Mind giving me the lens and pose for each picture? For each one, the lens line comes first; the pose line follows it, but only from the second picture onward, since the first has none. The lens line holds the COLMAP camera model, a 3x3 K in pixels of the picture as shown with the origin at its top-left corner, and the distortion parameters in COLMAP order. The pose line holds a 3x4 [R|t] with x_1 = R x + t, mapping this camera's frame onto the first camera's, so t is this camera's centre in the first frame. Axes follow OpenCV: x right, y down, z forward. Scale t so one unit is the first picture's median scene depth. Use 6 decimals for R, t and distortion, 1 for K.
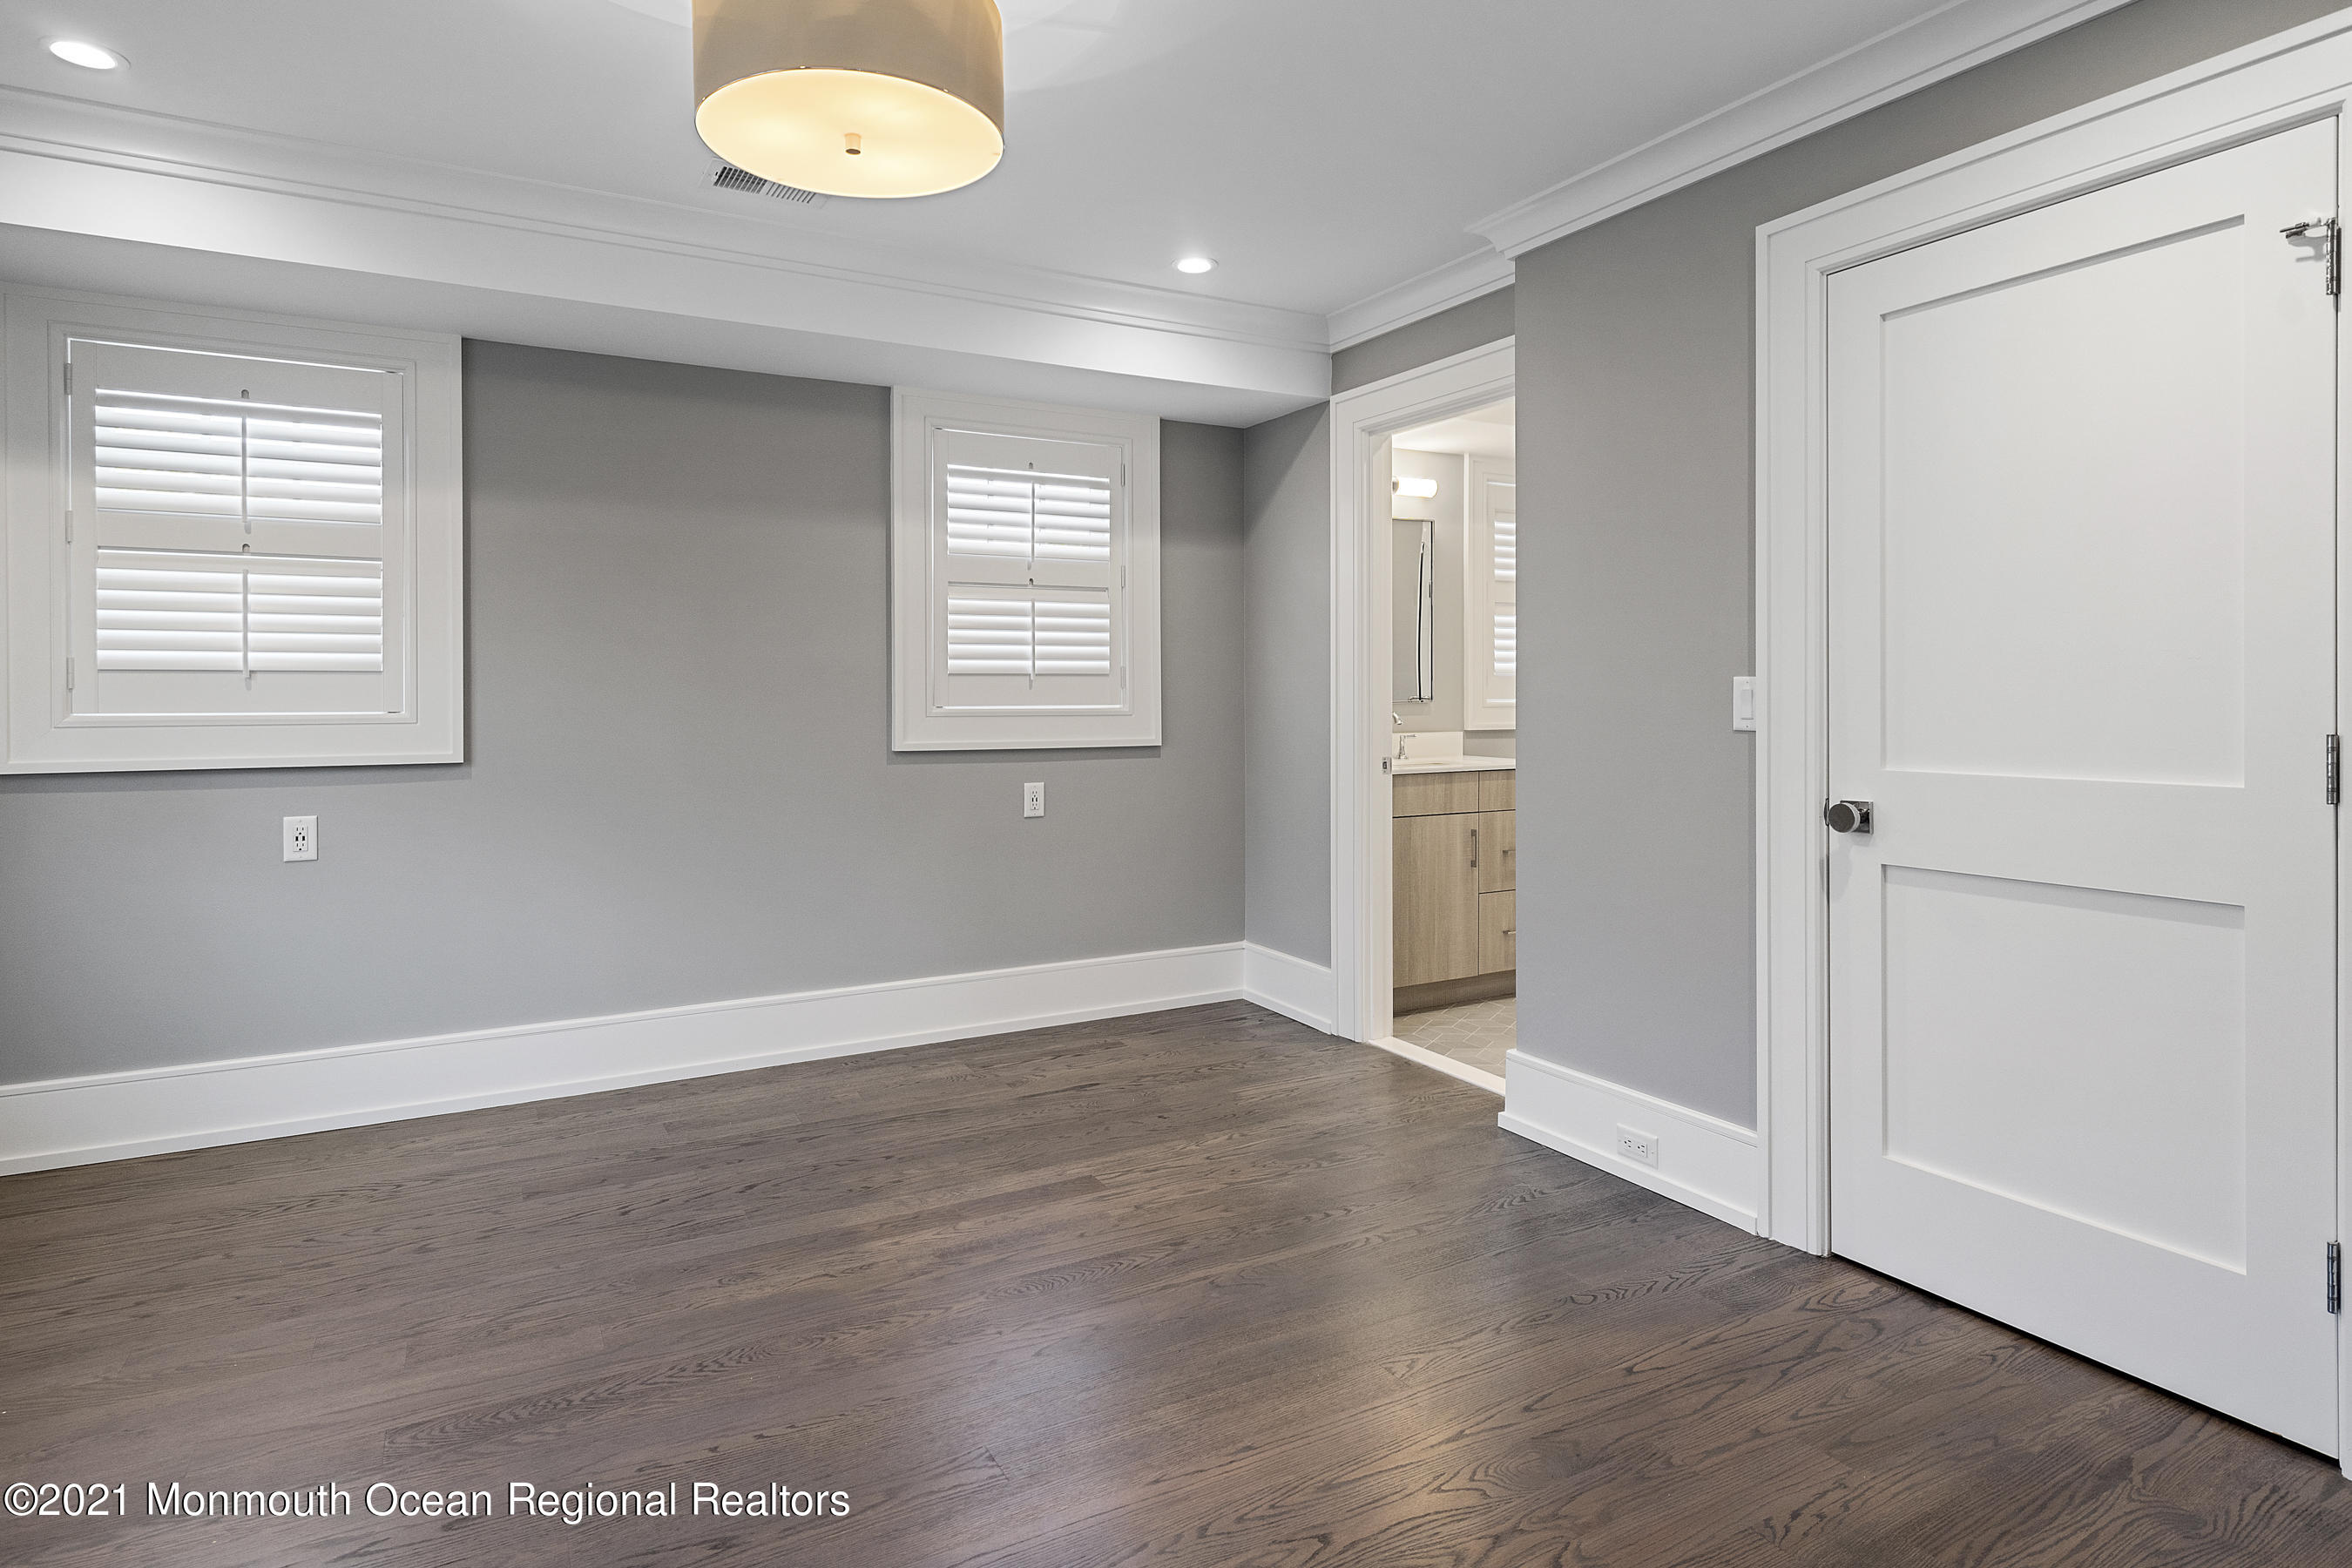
lens RADIAL K [[1276.9, 0, 1182.8], [0, 1276.9, 693.0], [0, 0, 1]] dist [0.004260, 0.001891]
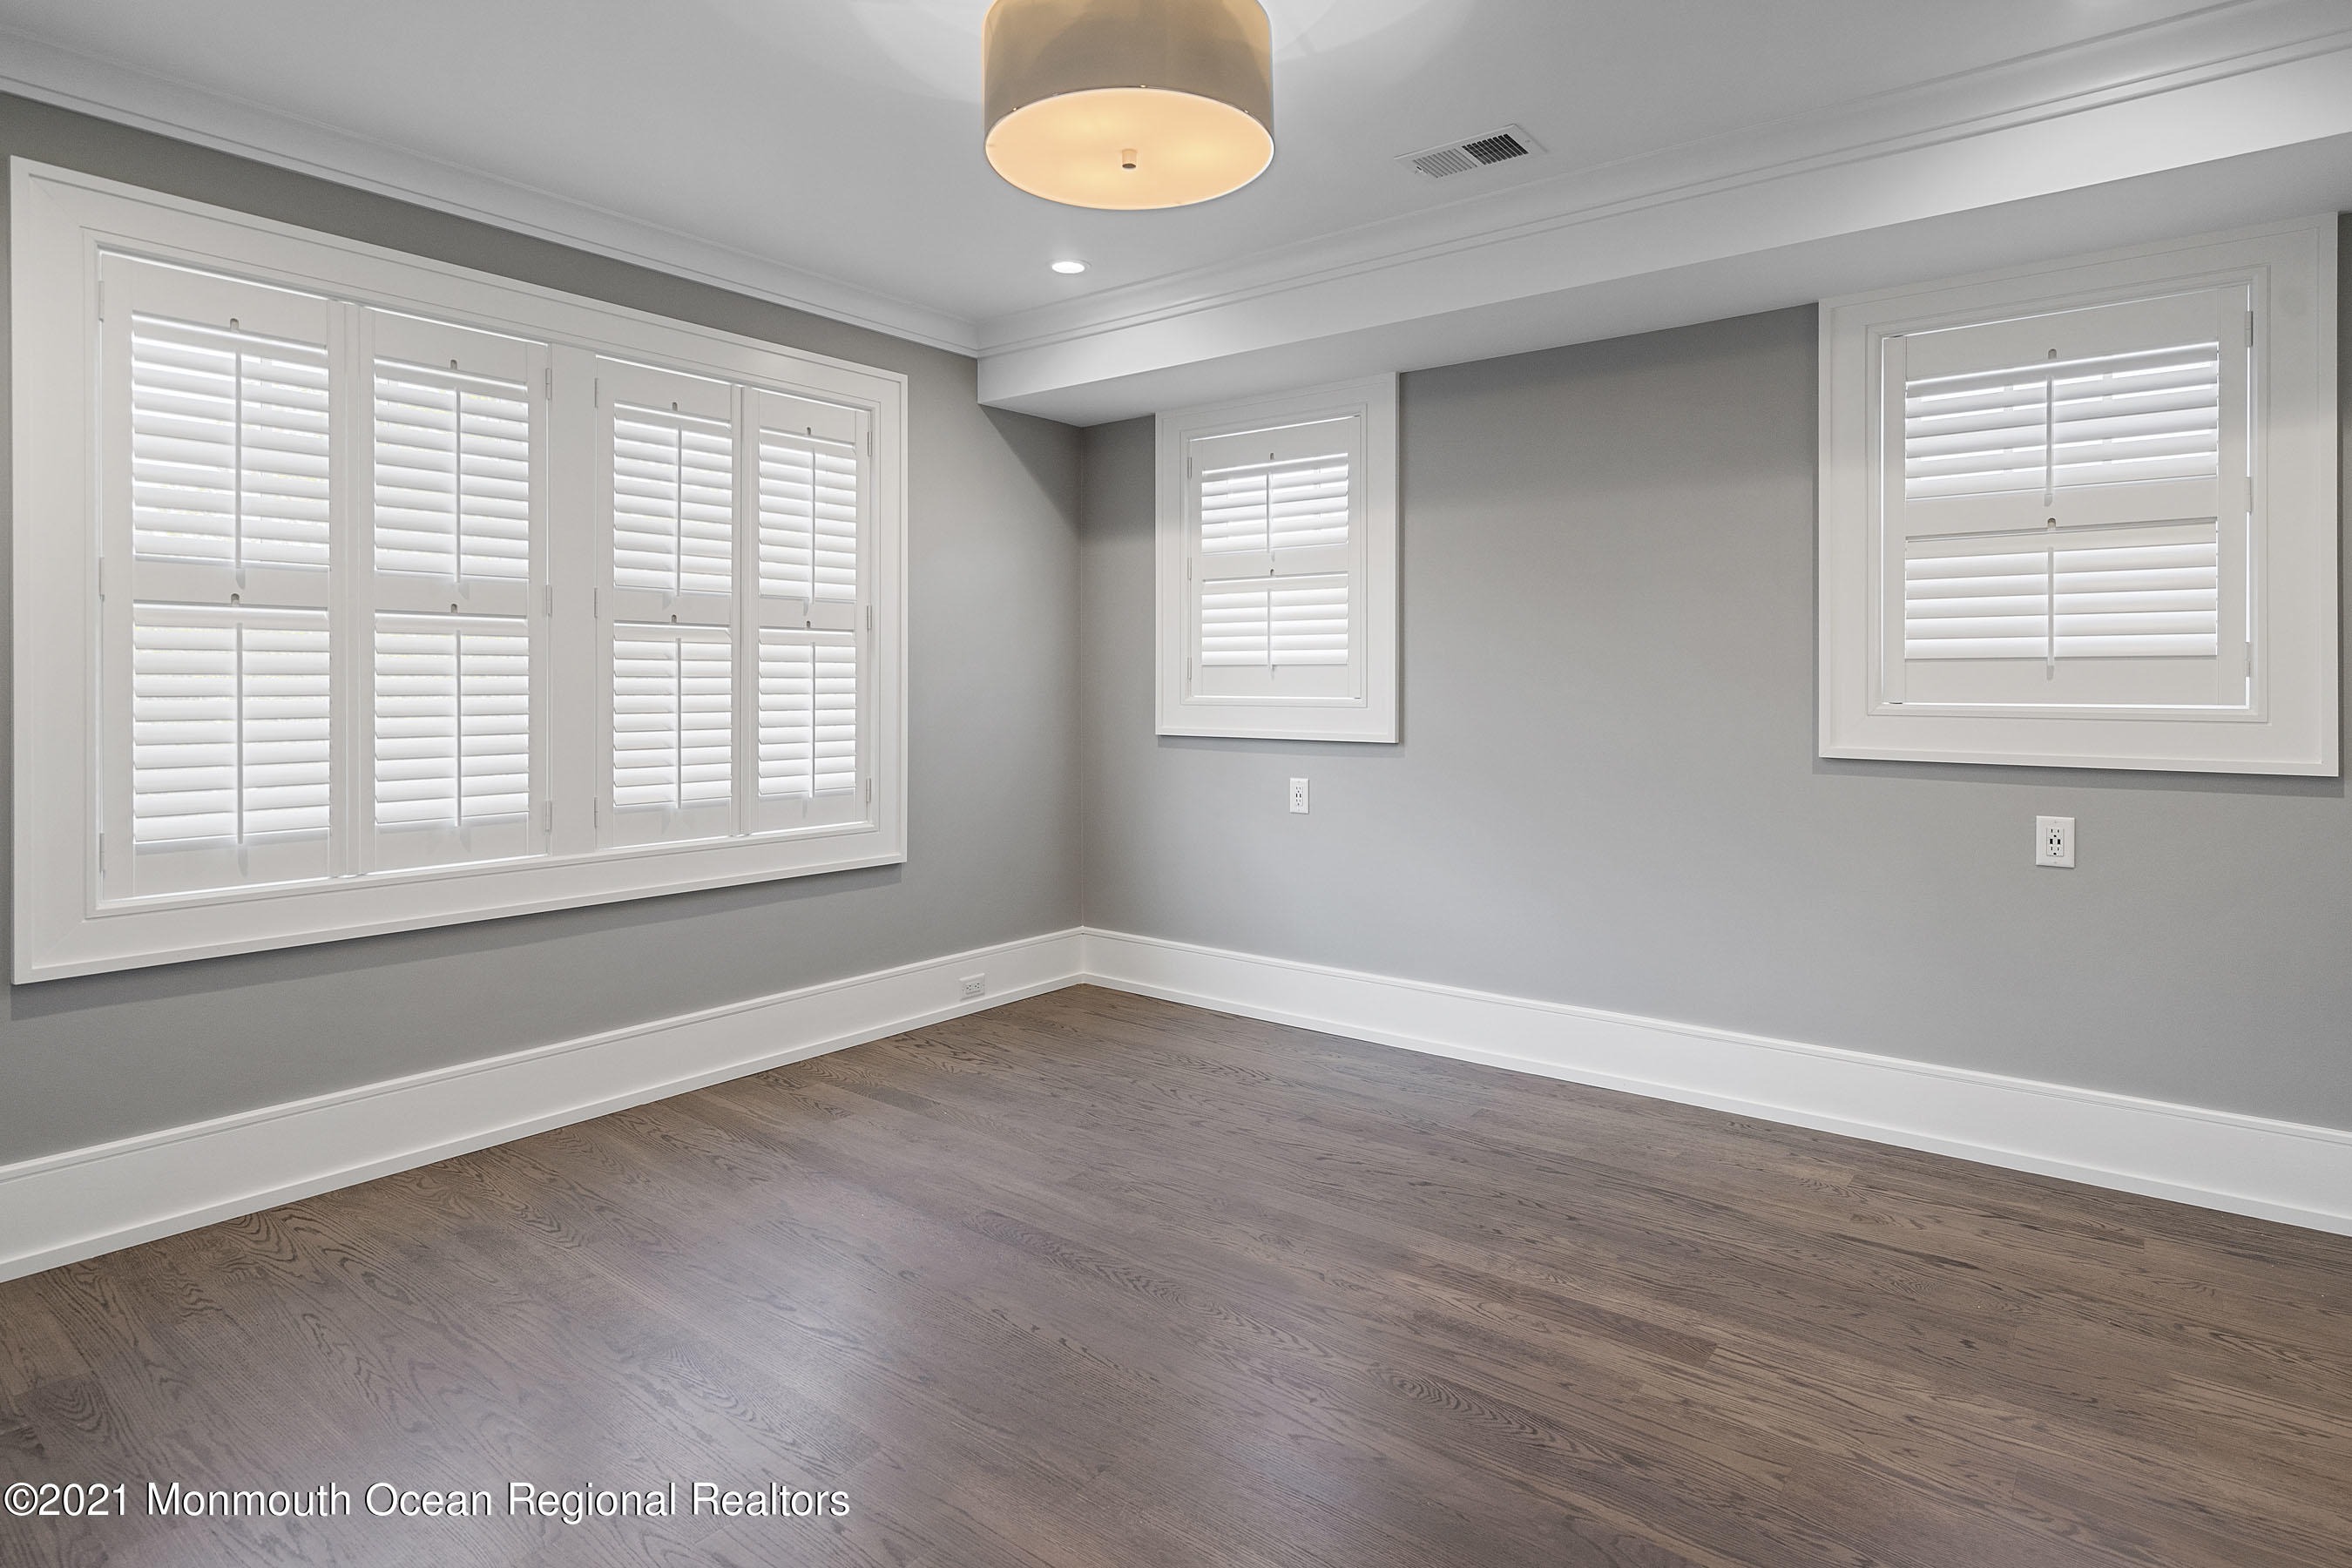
lens RADIAL K [[1276.9, 0, 1172.0], [0, 1276.9, 676.8], [0, 0, 1]] dist [0.004260, 0.001891]
pose [[0.378279, -0.005304, -0.925676, 0.468499], [-0.008255, 0.999924, -0.009103, 0.007858], [0.925655, 0.011085, 0.378207, 0.419928]]
